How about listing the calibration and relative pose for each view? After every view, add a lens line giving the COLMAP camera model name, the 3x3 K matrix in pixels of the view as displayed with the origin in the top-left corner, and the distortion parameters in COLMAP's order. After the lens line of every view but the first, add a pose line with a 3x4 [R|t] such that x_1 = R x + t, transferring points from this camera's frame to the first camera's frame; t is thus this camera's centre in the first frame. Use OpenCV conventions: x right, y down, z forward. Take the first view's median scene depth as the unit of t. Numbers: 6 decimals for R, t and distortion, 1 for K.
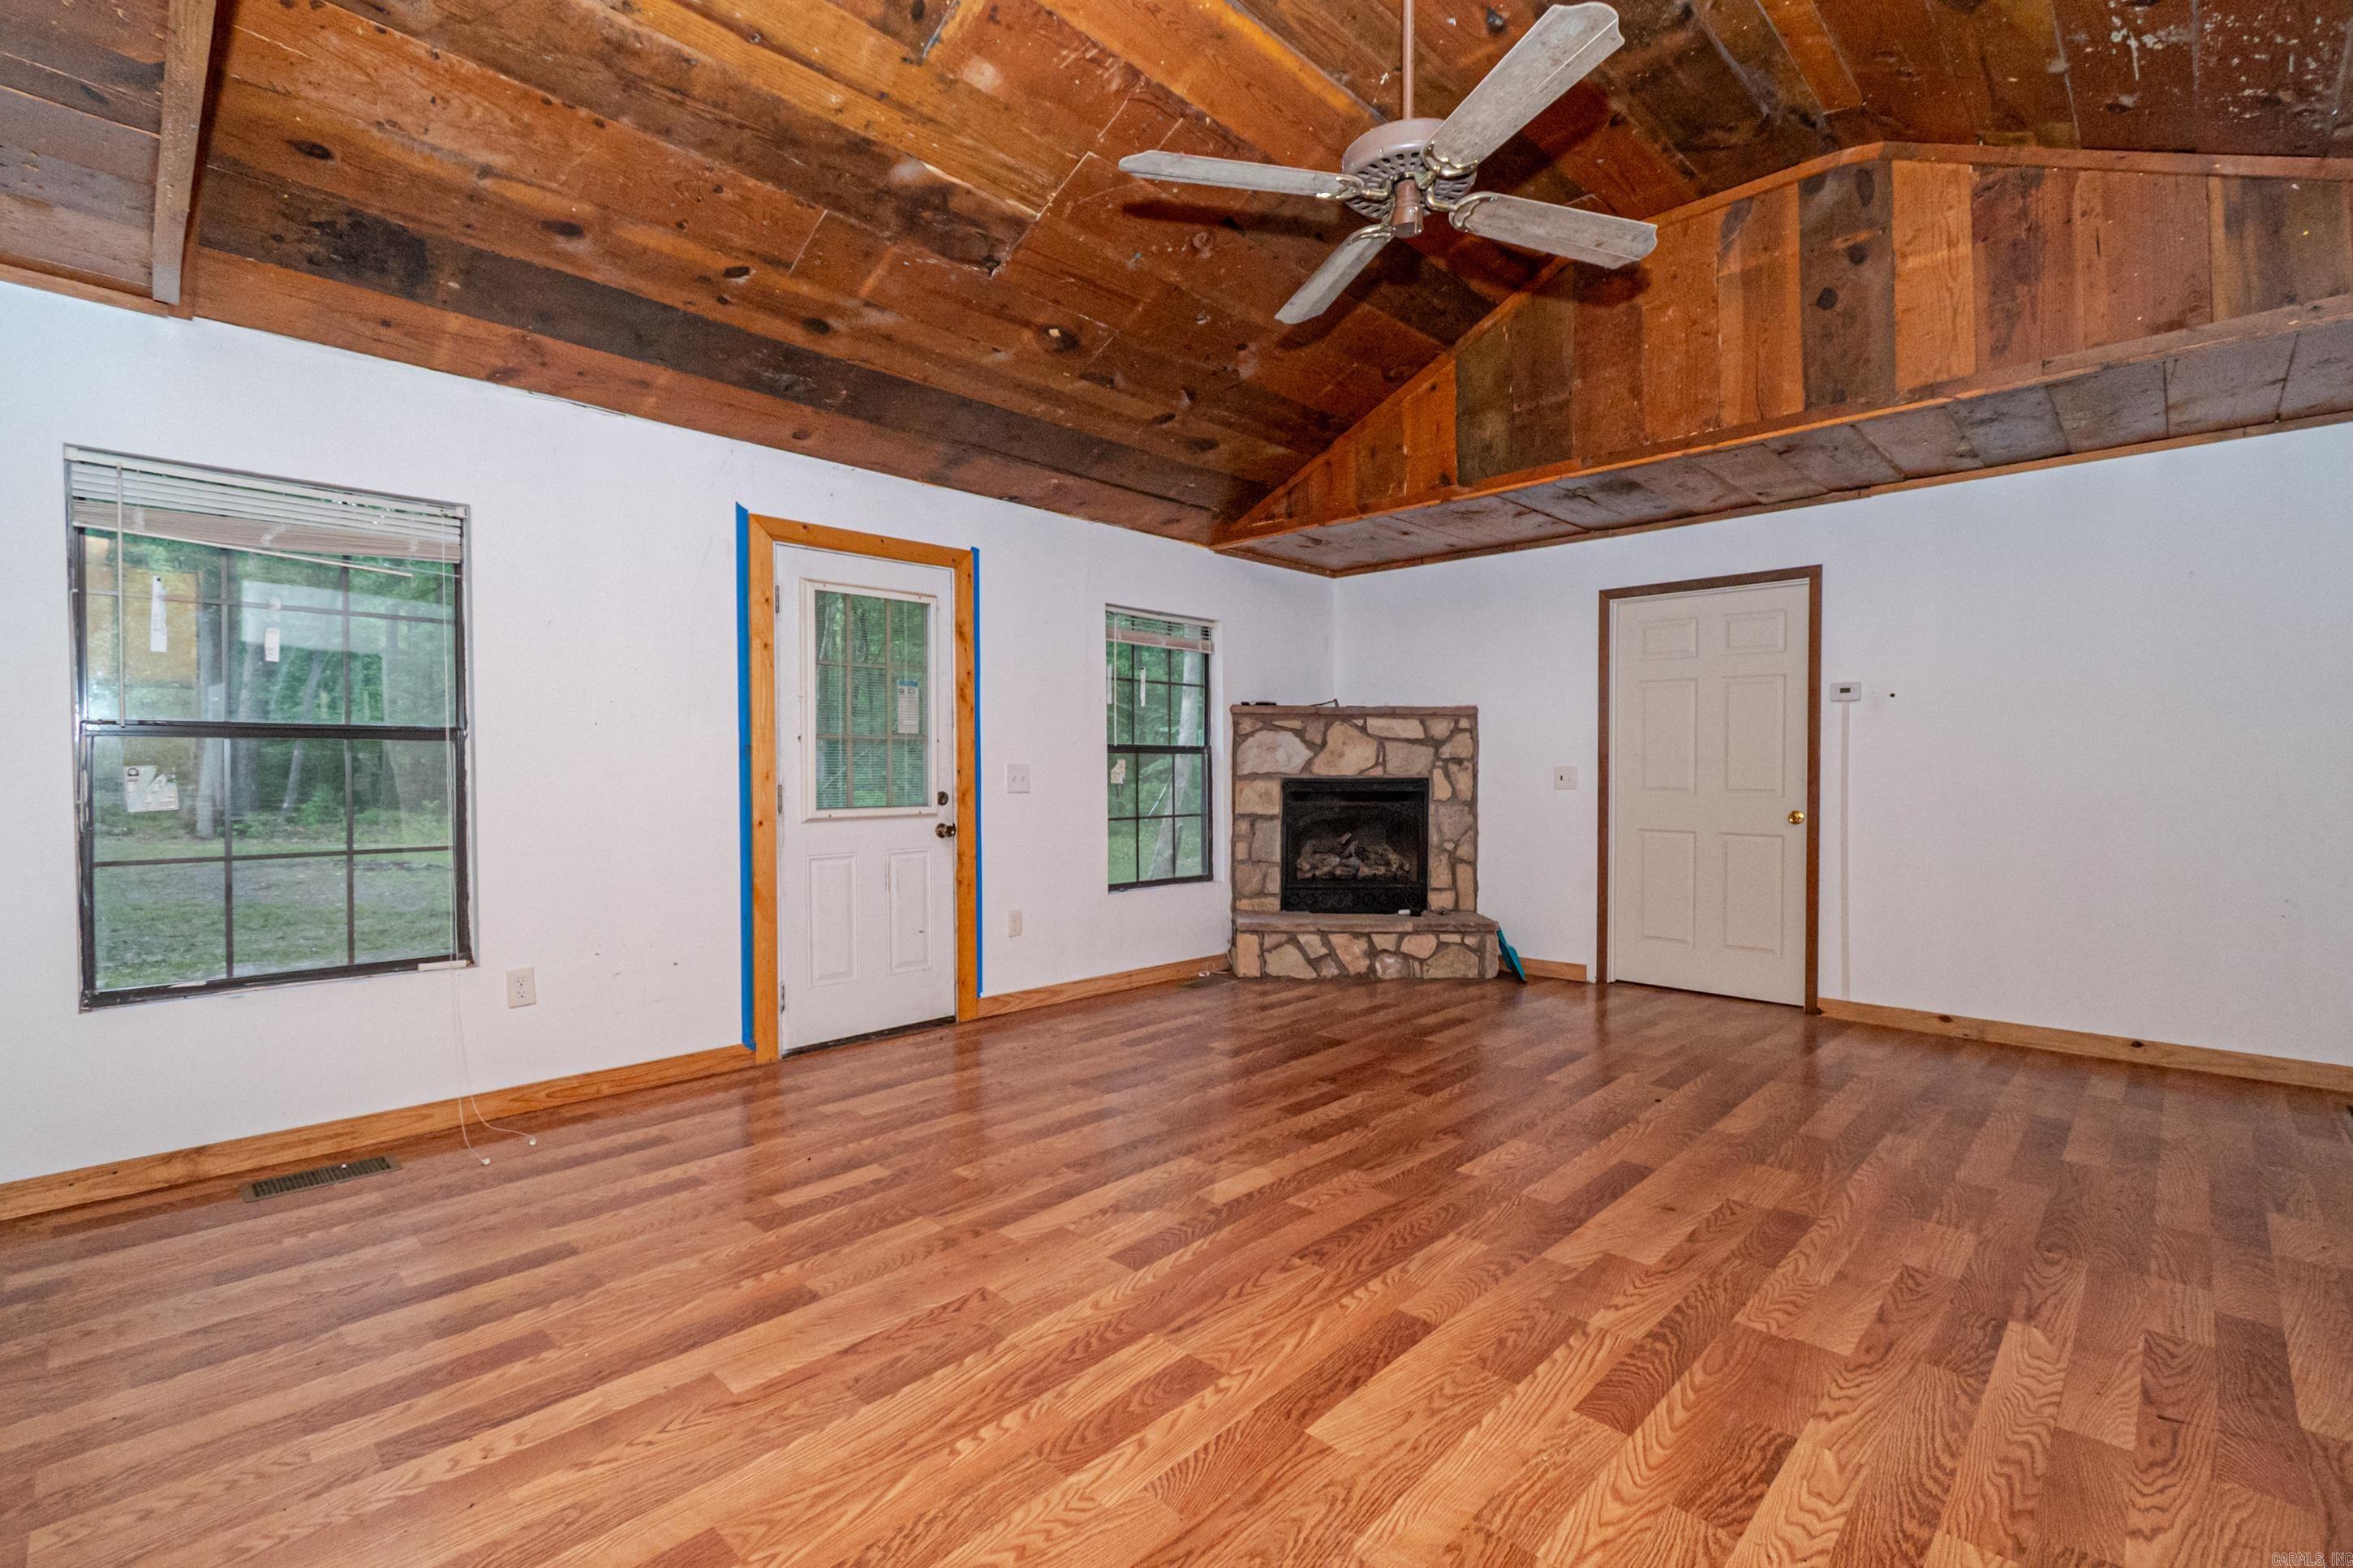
lens RADIAL K [[1038.9, 0, 1176.2], [0, 1038.9, 775.5], [0, 0, 1]] dist [-0.000300, -0.004081]
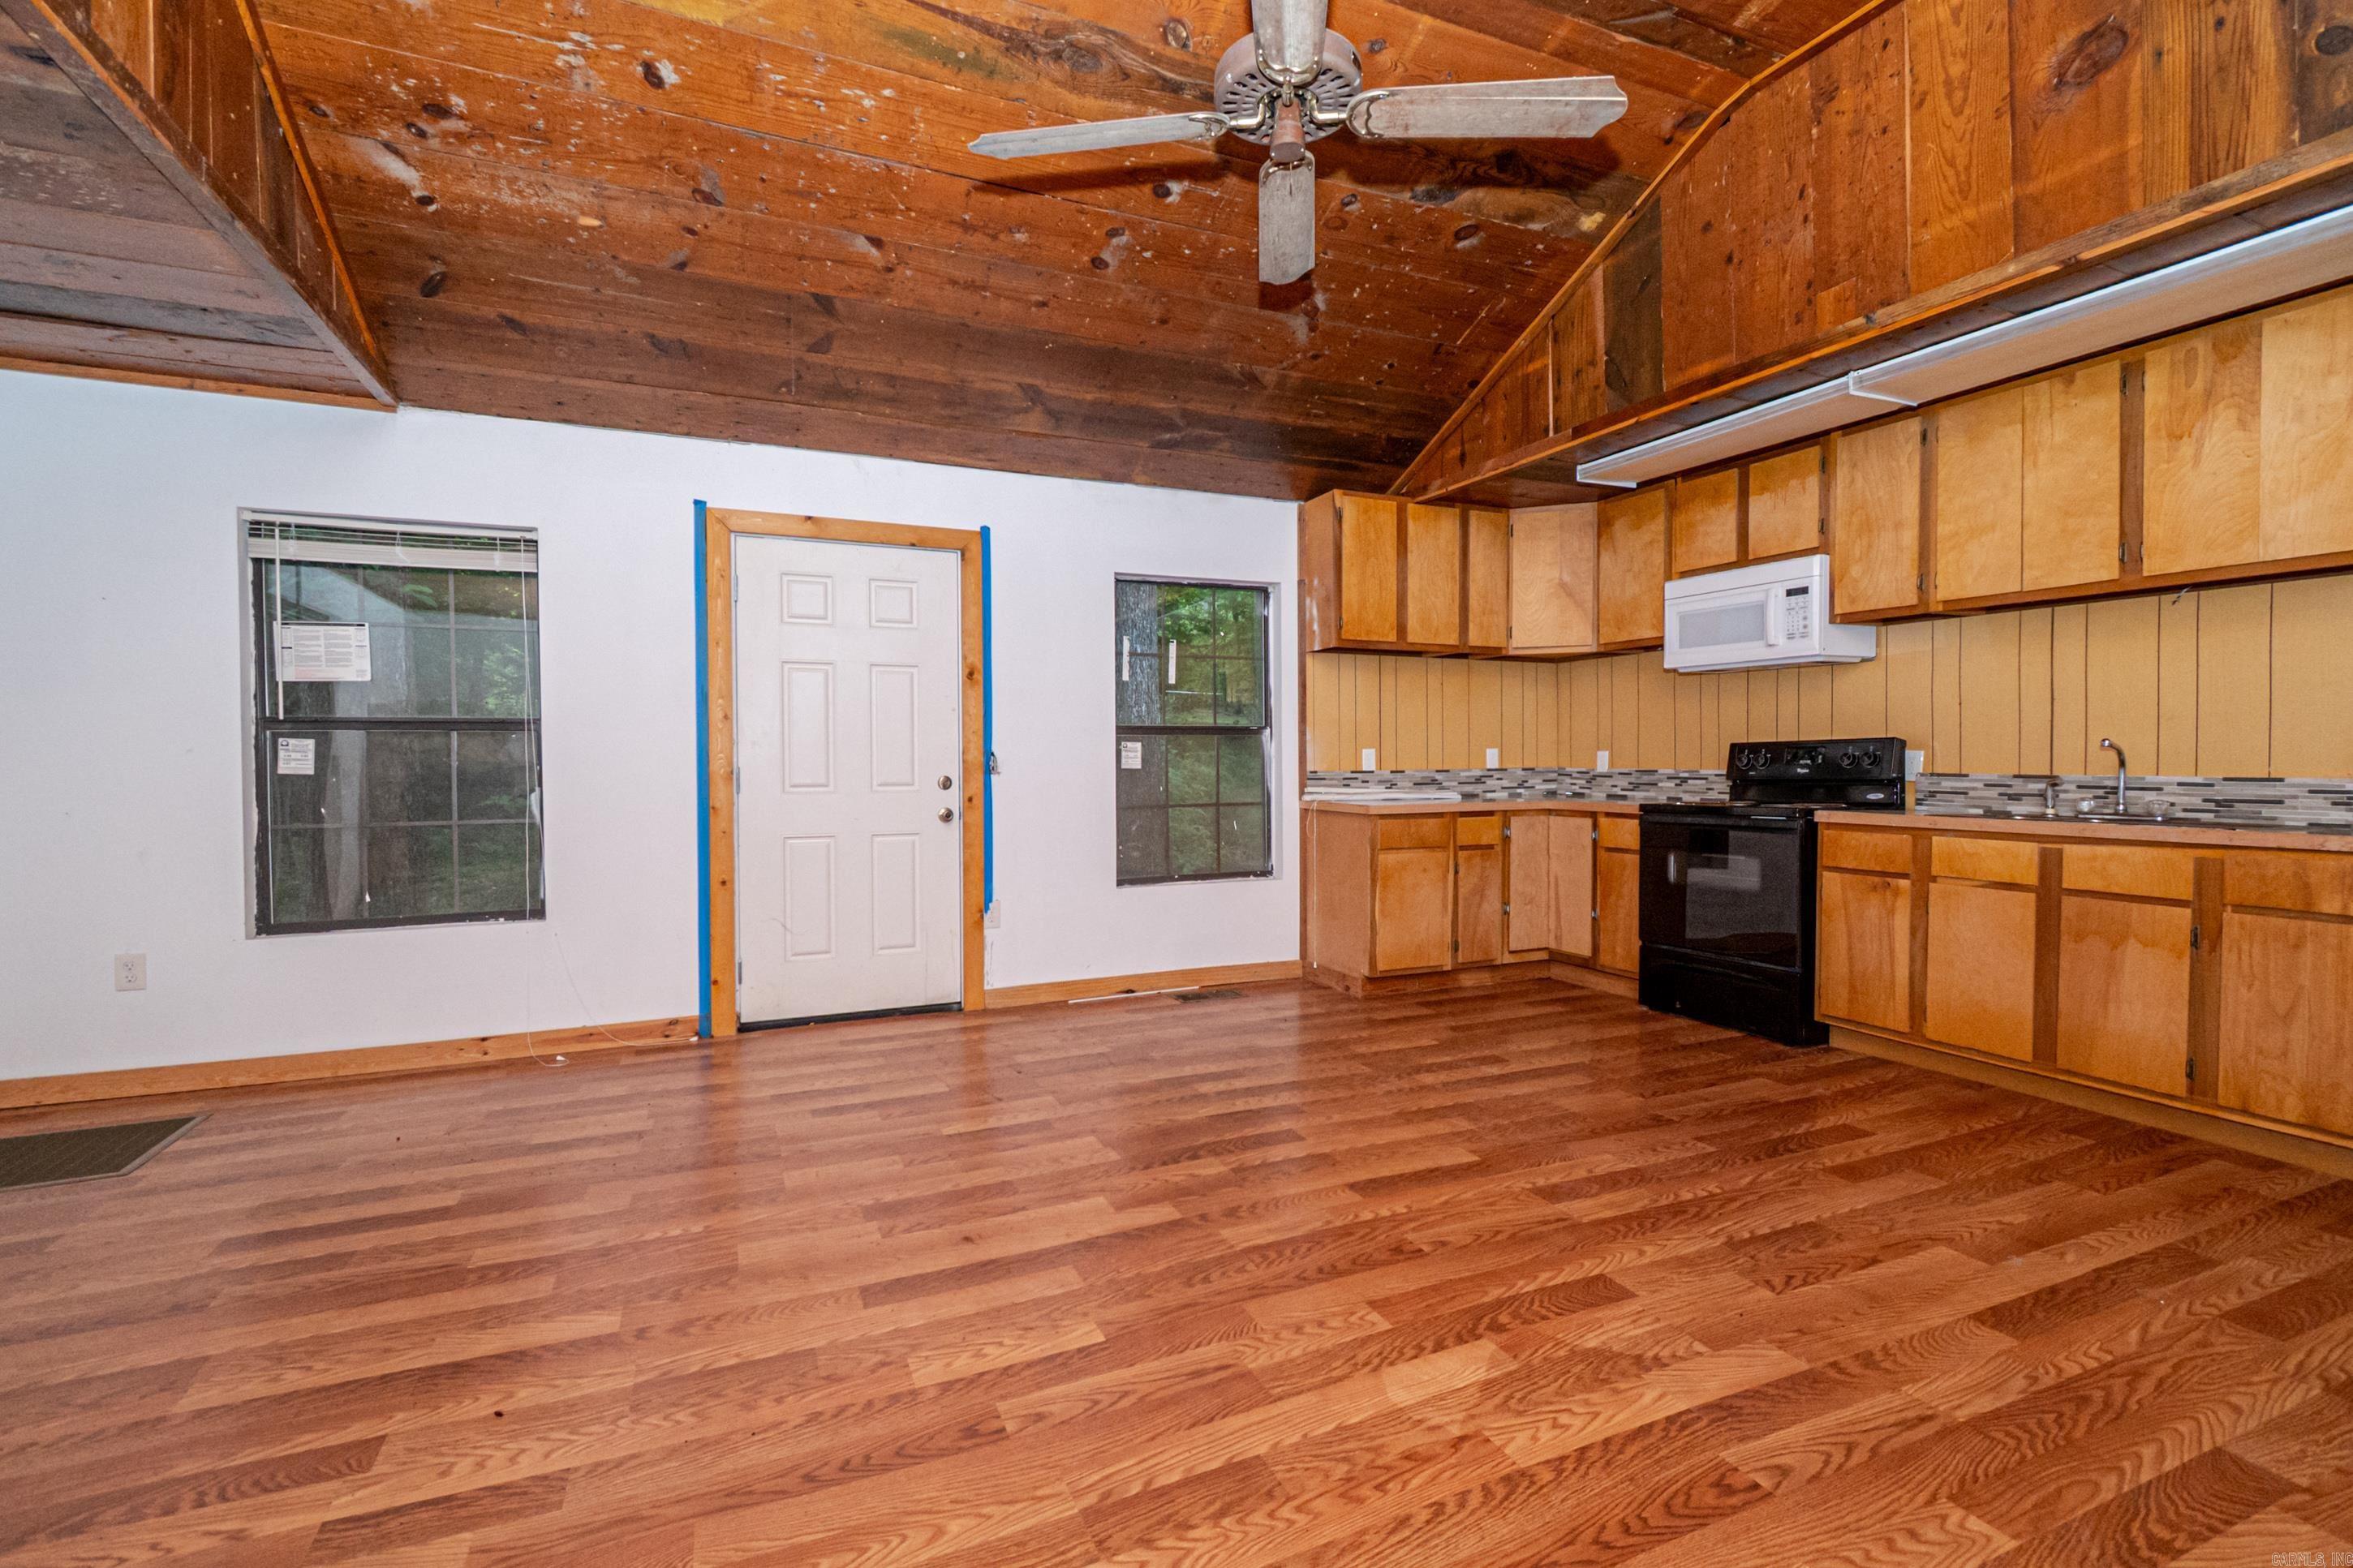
lens RADIAL K [[1038.9, 0, 1176.1], [0, 1038.9, 774.3], [0, 0, 1]] dist [-0.000300, -0.004081]
pose [[-0.924789, -0.000985, 0.380480, -0.037807], [0.008627, 0.999685, 0.023558, -0.004482], [-0.380383, 0.025068, -0.924489, 1.964399]]
